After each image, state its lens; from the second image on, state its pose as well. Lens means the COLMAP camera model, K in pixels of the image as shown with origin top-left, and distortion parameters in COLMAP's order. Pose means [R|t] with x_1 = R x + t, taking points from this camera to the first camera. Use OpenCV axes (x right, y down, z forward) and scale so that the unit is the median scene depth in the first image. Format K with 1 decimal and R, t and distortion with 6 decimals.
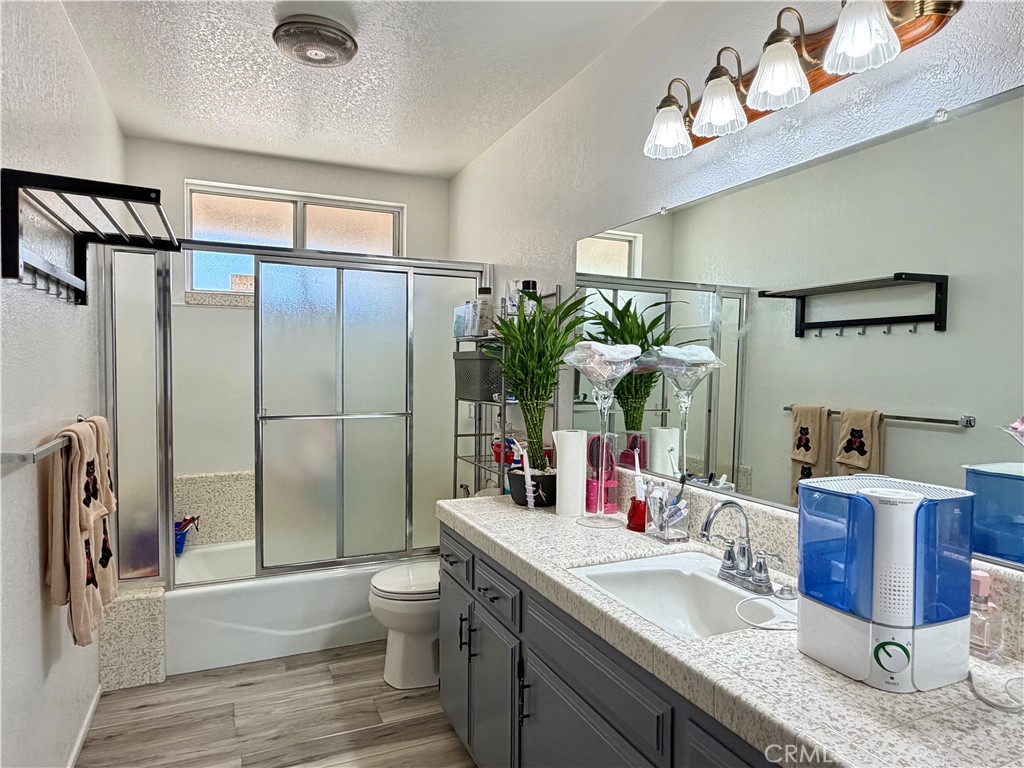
lens RADIAL K [[633.0, 0, 507.2], [0, 633.0, 387.0], [0, 0, 1]] dist [-0.000771, 0.005137]
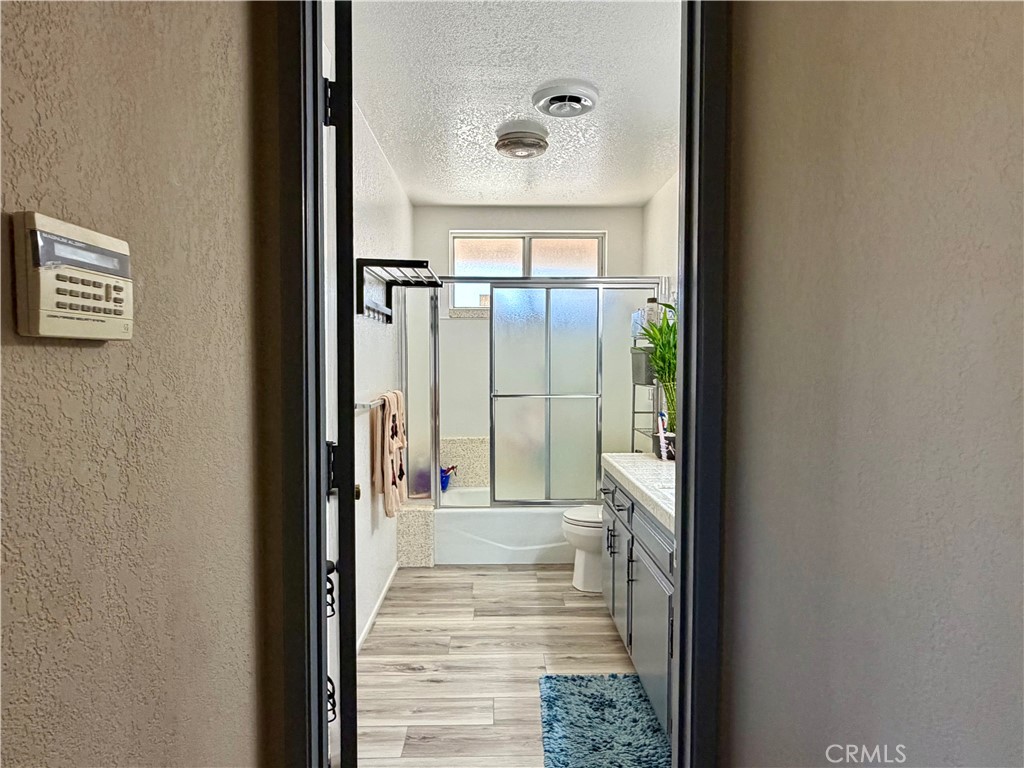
lens RADIAL K [[633.0, 0, 513.2], [0, 633.0, 383.1], [0, 0, 1]] dist [-0.000771, 0.005137]
pose [[0.925695, 0.004661, -0.378242, 0.233457], [-0.004913, 0.999988, 0.000299, 0.022741], [0.378238, 0.001582, 0.925707, -0.375244]]
